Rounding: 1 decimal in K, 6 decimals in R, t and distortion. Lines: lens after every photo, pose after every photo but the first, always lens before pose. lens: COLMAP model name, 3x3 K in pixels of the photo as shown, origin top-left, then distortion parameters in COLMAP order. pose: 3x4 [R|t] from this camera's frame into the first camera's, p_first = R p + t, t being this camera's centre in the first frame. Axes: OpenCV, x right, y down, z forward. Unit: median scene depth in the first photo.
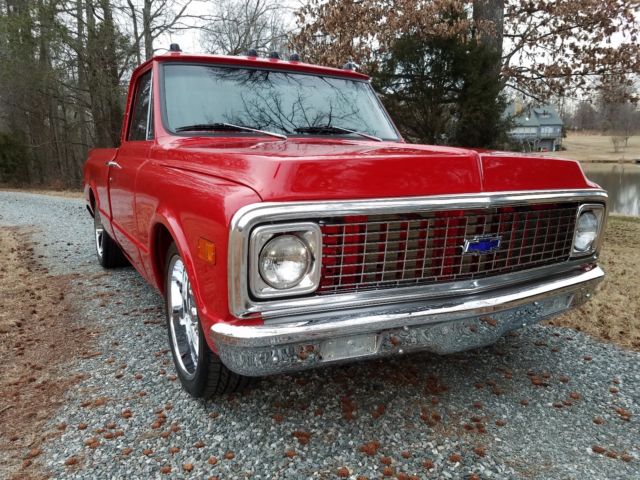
lens RADIAL K [[524.1, 0, 320.0], [0, 524.1, 240.0], [0, 0, 1]] dist [0.107284, -0.189855]
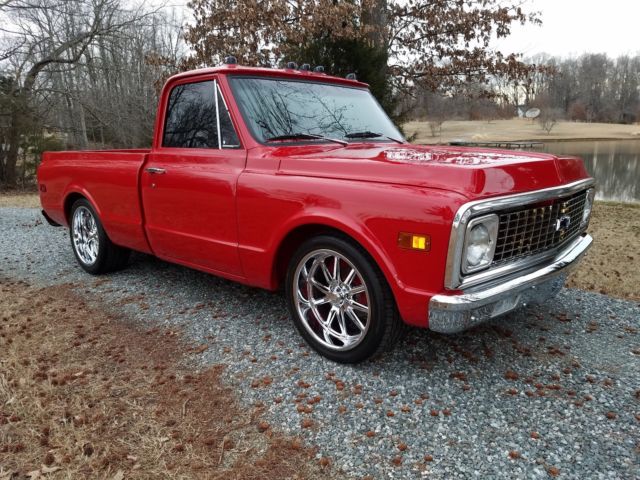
lens RADIAL K [[524.1, 0, 320.0], [0, 524.1, 240.0], [0, 0, 1]] dist [0.107284, -0.189855]
pose [[0.946115, -0.077890, 0.314323, -0.666857], [0.069027, 0.996842, 0.039248, -0.040900], [-0.316388, -0.015436, 0.948504, -0.128488]]
